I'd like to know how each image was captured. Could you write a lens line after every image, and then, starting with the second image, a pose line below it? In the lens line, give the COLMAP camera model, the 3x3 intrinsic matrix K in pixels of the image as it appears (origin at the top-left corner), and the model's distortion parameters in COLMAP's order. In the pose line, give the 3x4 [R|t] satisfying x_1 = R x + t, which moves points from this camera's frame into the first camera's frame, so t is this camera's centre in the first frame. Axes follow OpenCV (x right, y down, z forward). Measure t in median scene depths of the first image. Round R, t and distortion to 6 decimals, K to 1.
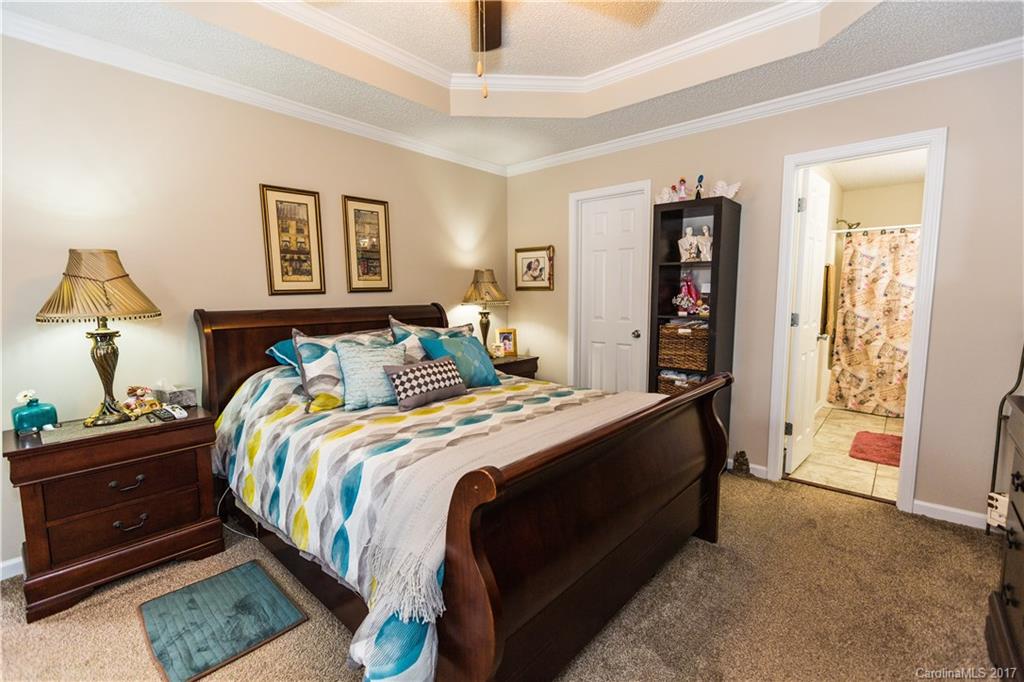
lens RADIAL K [[444.3, 0, 514.3], [0, 444.3, 342.2], [0, 0, 1]] dist [-0.007456, -0.000099]
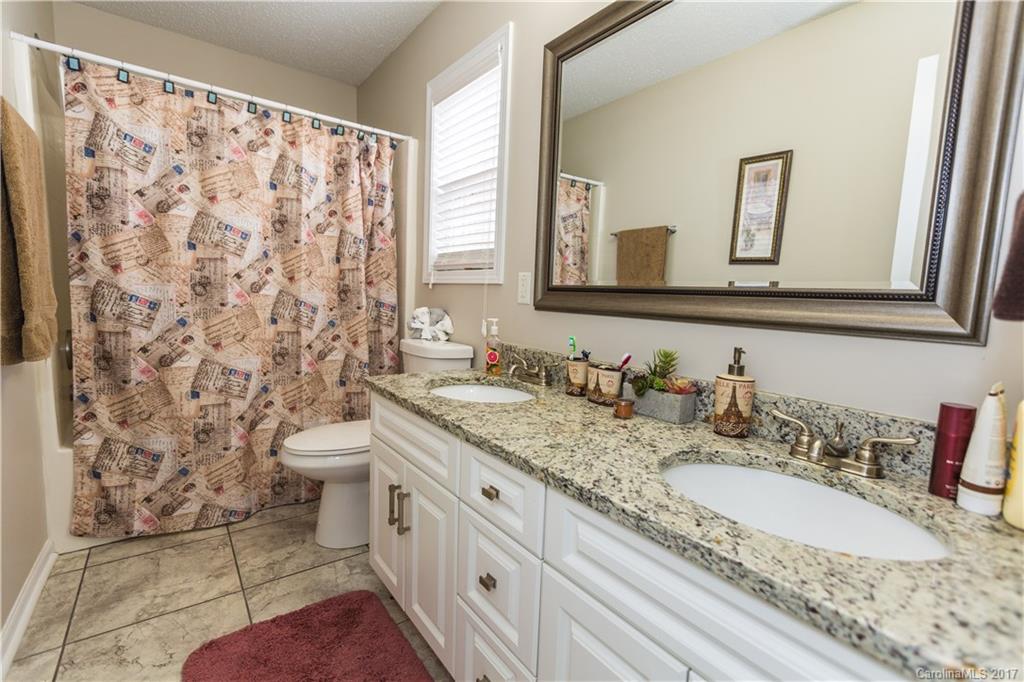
lens RADIAL K [[472.5, 0, 515.1], [0, 472.5, 343.6], [0, 0, 1]] dist [0.004015, 0.000526]
pose [[0.198570, -0.090542, 0.975896, 0.226147], [0.062601, 0.994862, 0.079564, -0.015501], [-0.978085, 0.045293, 0.203218, 0.305180]]
